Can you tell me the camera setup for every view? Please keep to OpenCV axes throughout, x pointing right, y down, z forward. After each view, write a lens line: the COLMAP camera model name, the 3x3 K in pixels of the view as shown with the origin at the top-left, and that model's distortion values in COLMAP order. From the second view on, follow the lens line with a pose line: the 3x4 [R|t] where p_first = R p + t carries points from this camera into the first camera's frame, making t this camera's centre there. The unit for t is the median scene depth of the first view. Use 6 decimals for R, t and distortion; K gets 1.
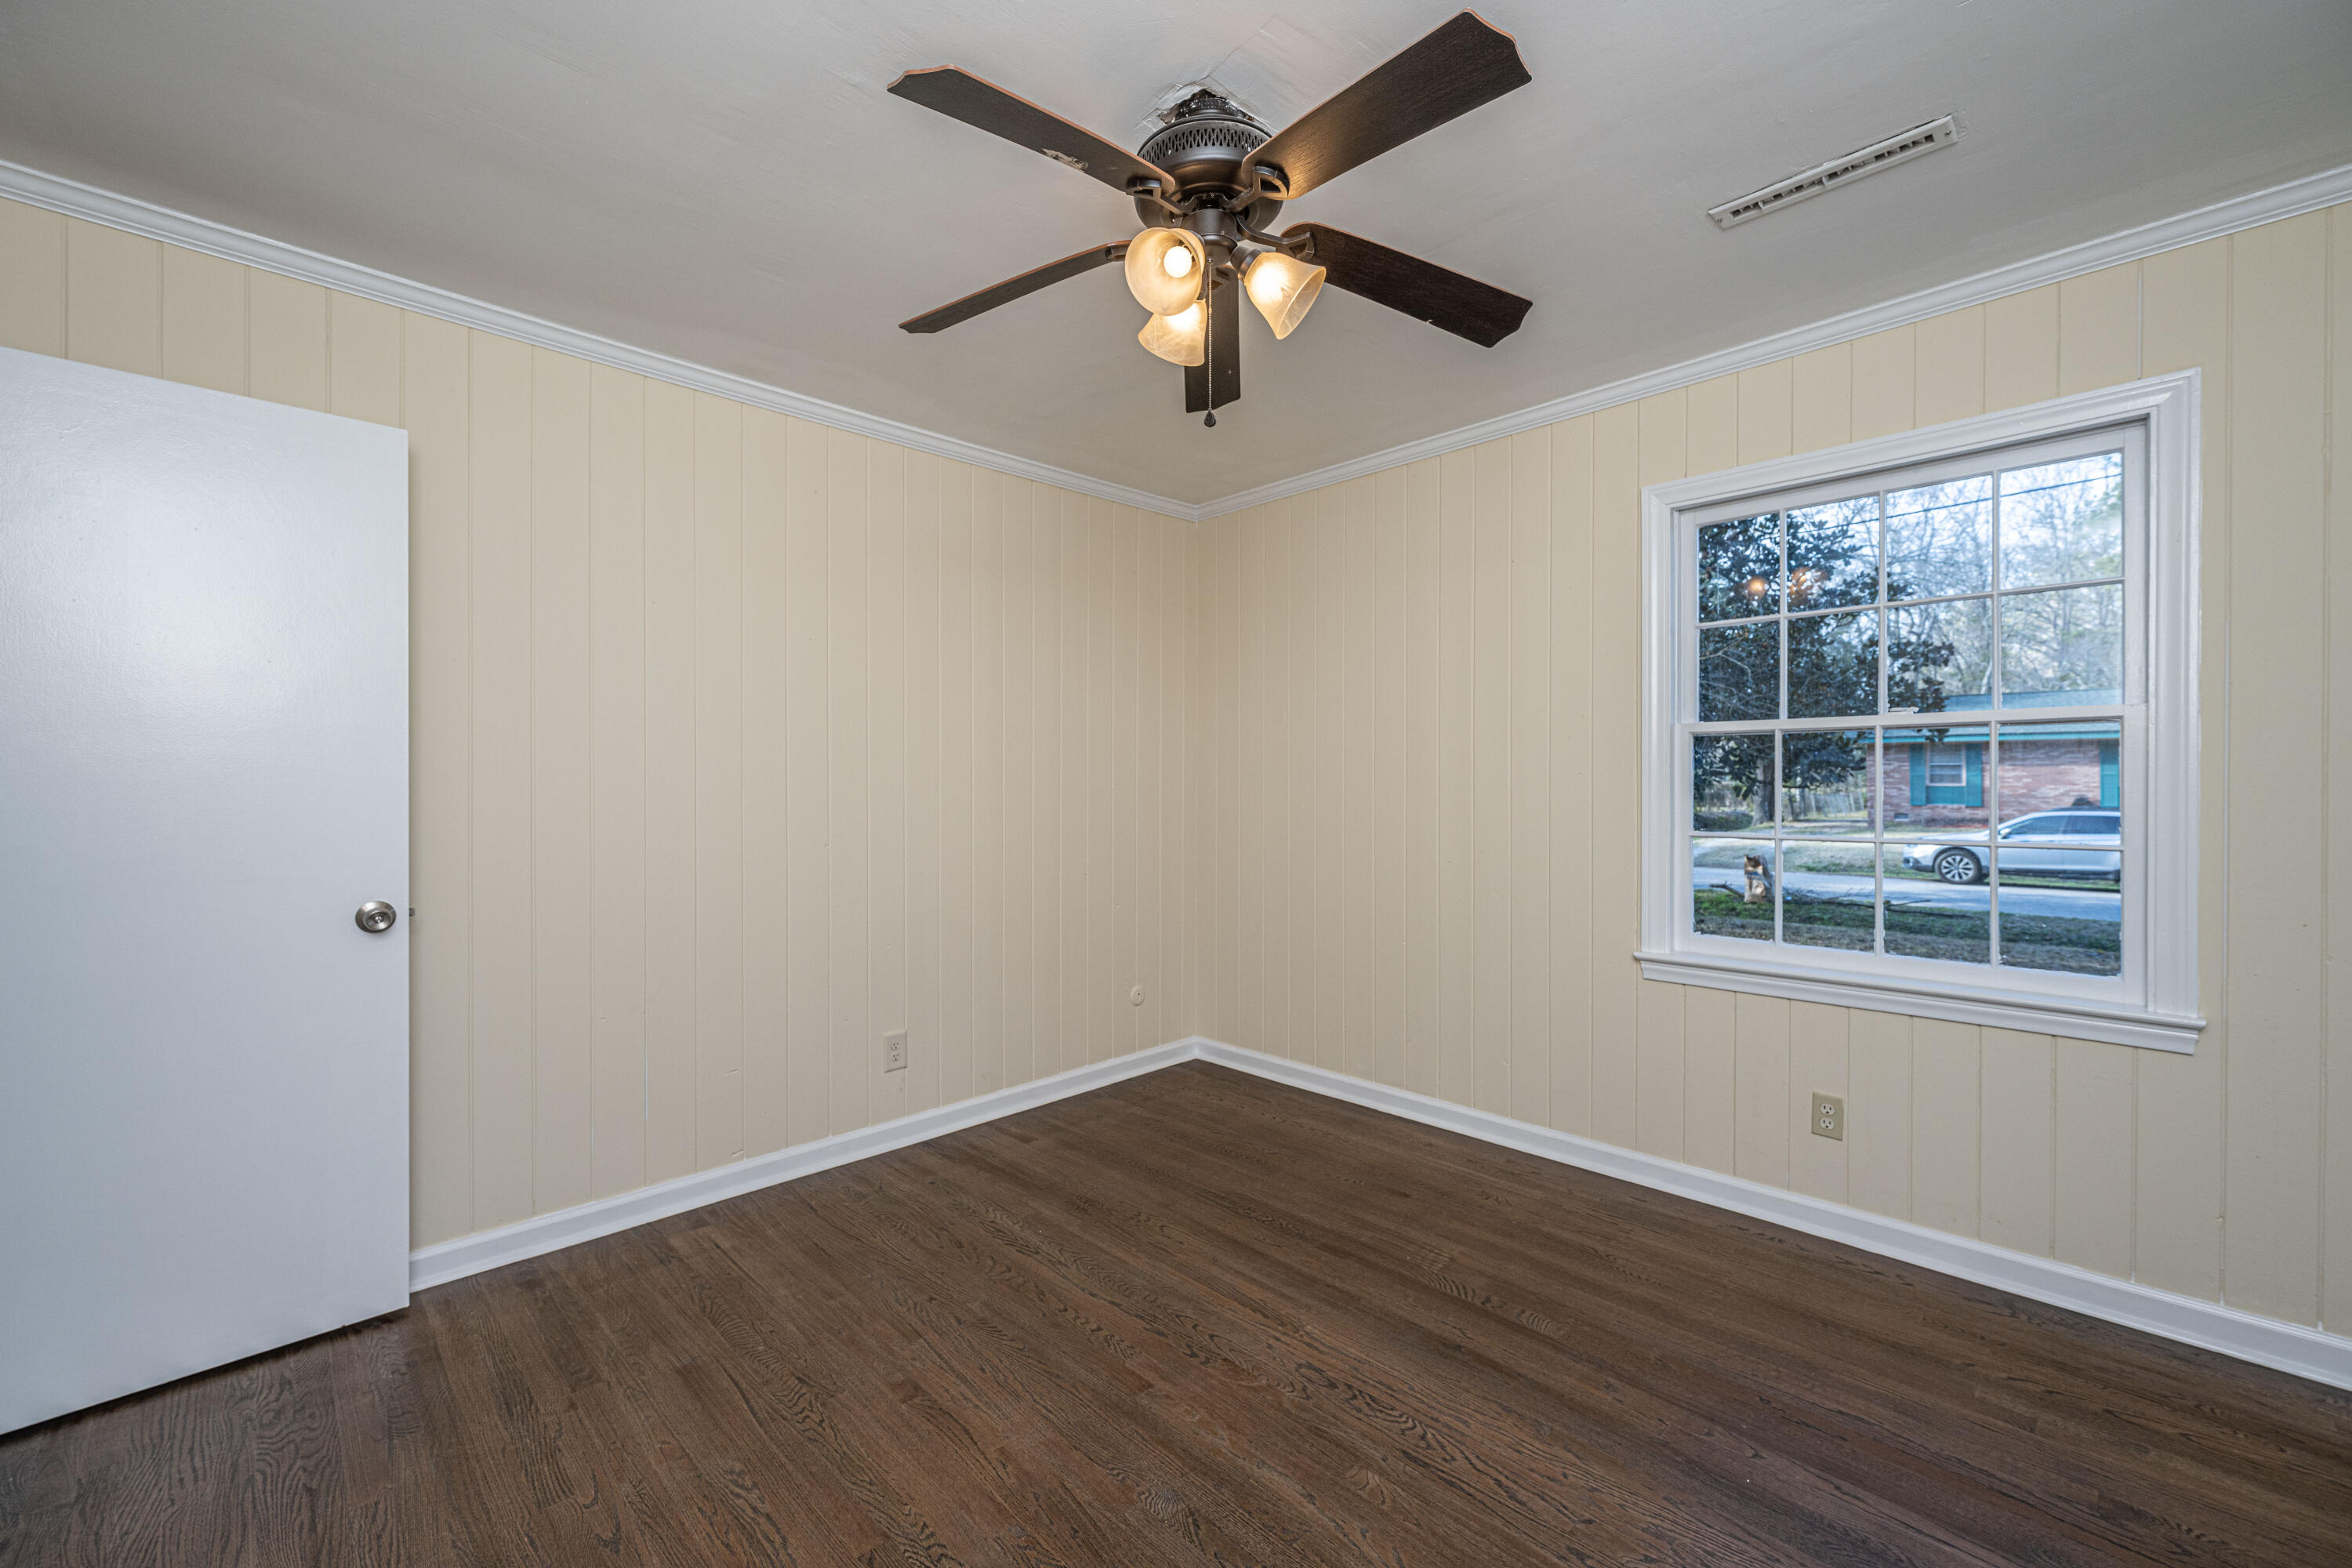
lens RADIAL K [[947.9, 0, 1162.0], [0, 947.9, 783.3], [0, 0, 1]] dist [0.001462, -0.000355]
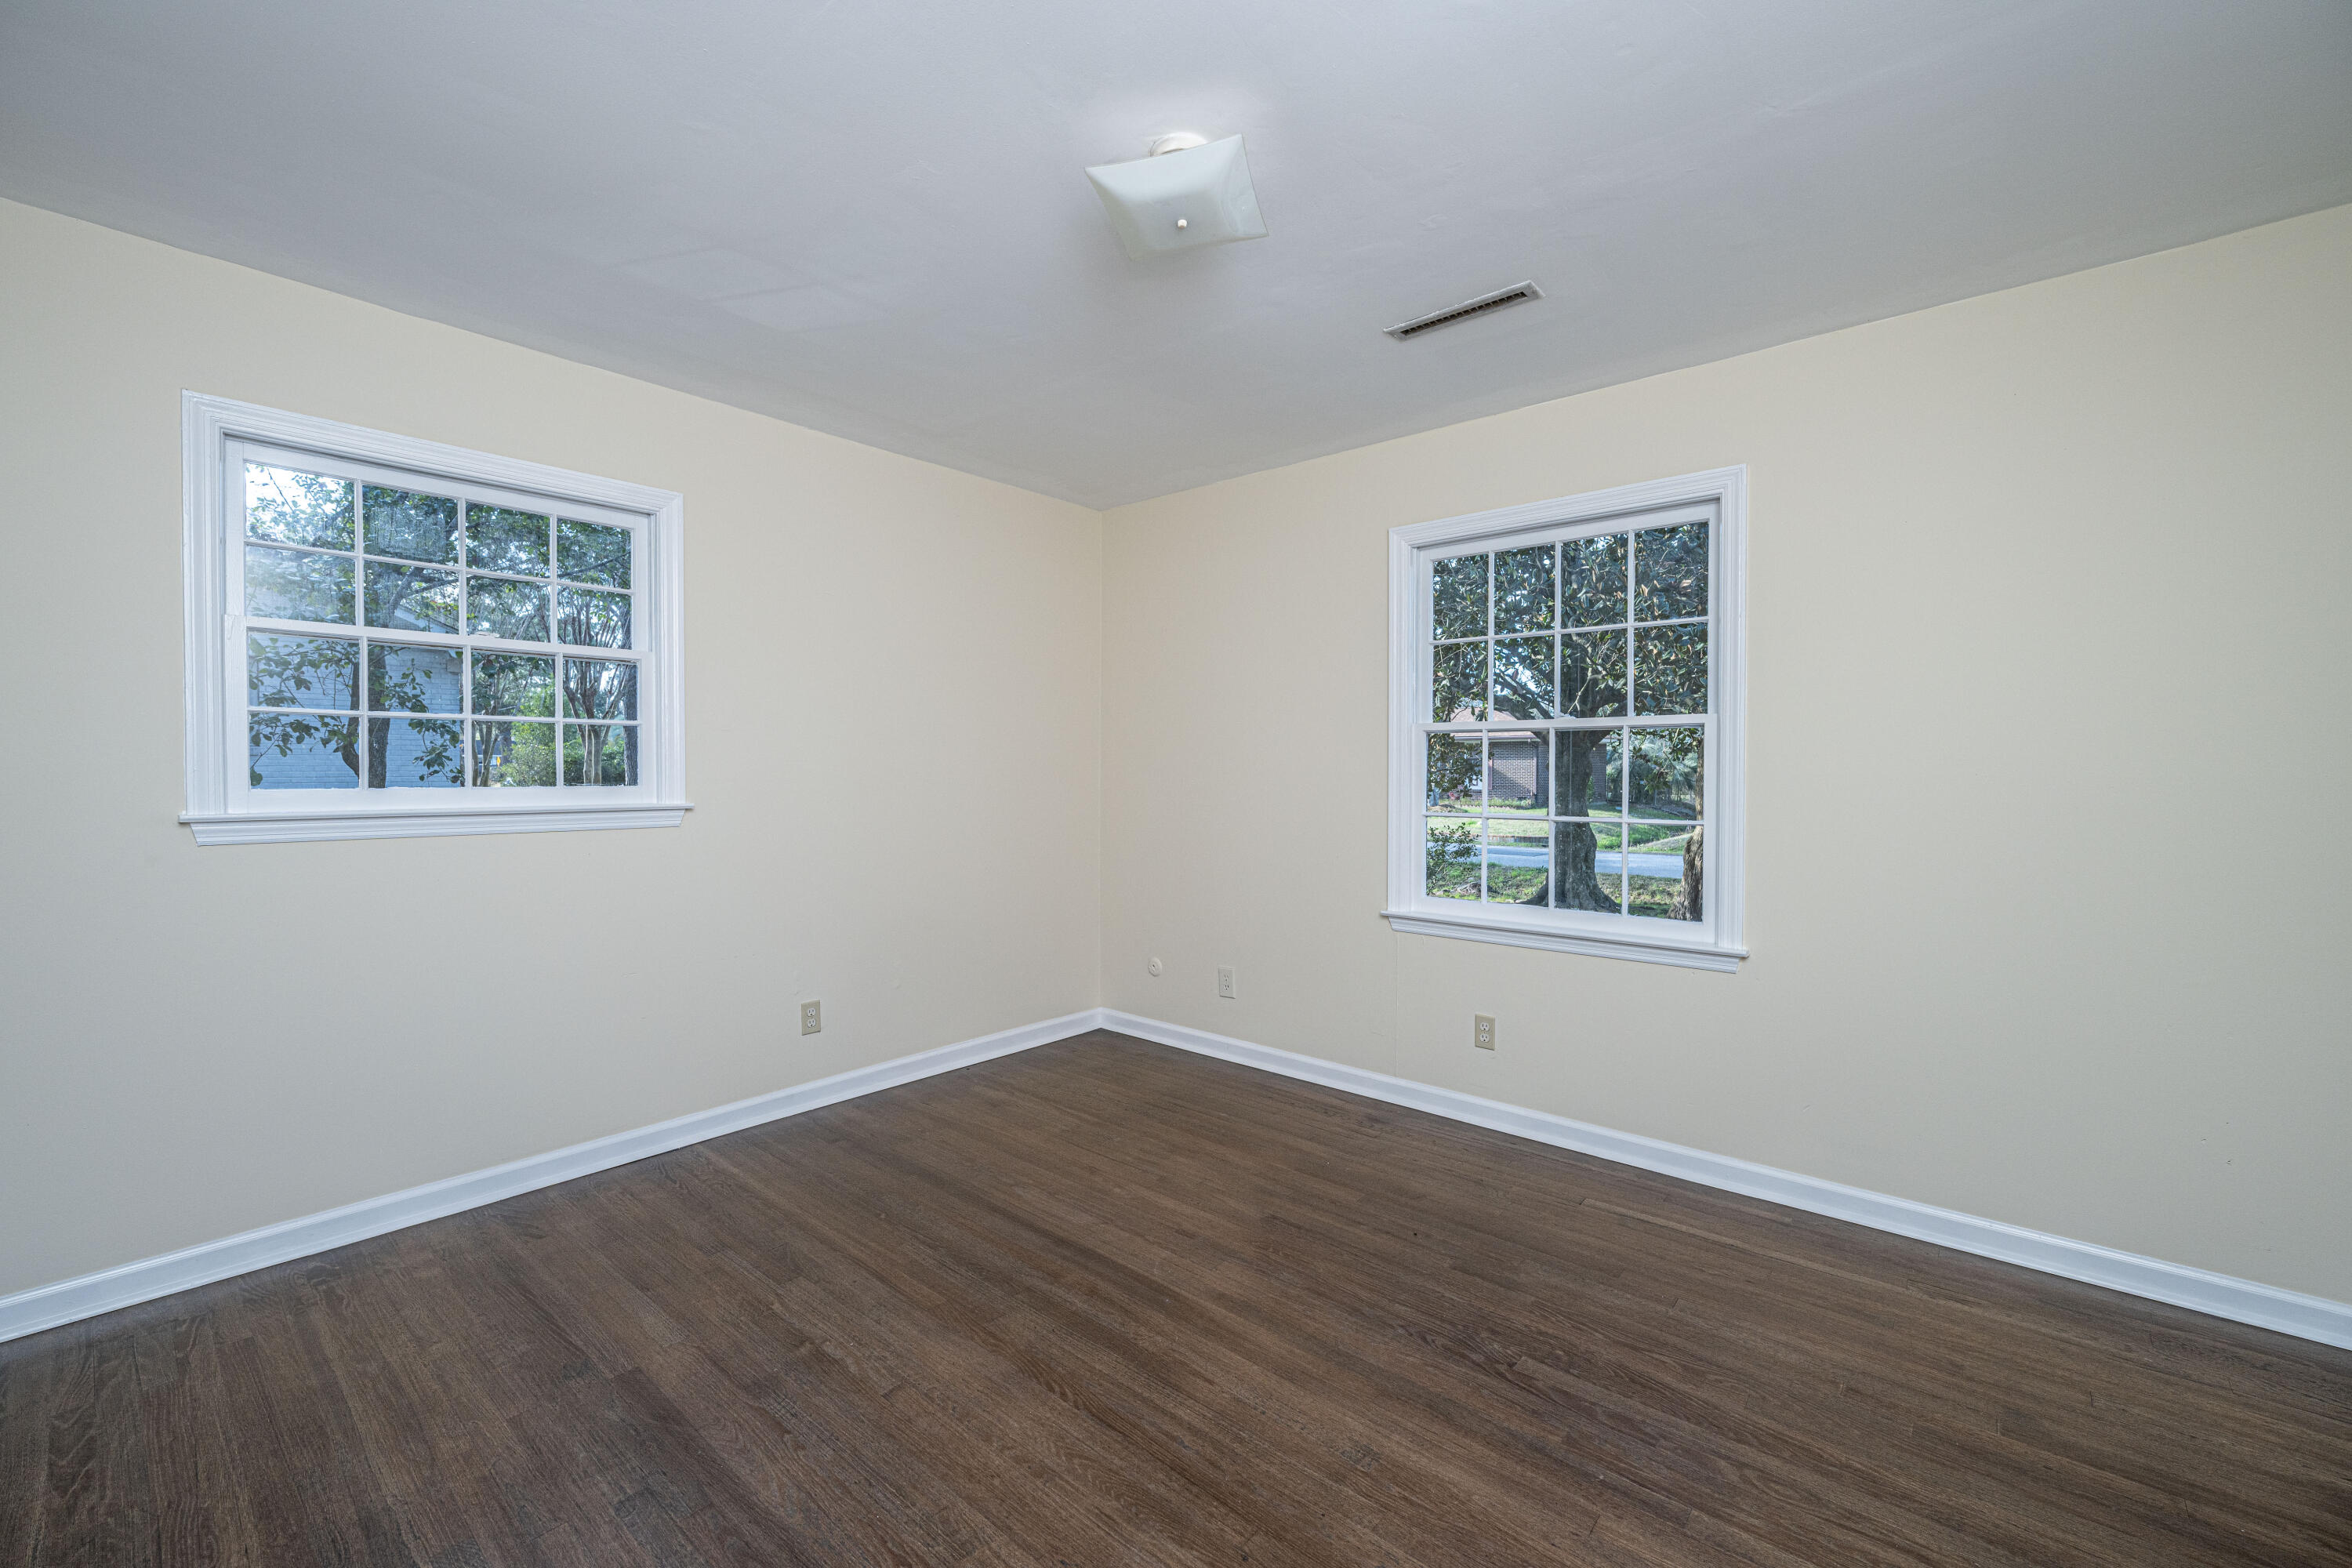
lens RADIAL K [[947.9, 0, 1243.5], [0, 947.9, 769.2], [0, 0, 1]] dist [0.001462, -0.000355]
pose [[0.993112, 0.007883, 0.116904, 0.178559], [-0.007898, 0.999969, -0.000339, -0.000675], [-0.116903, -0.000587, 0.993143, -0.183950]]
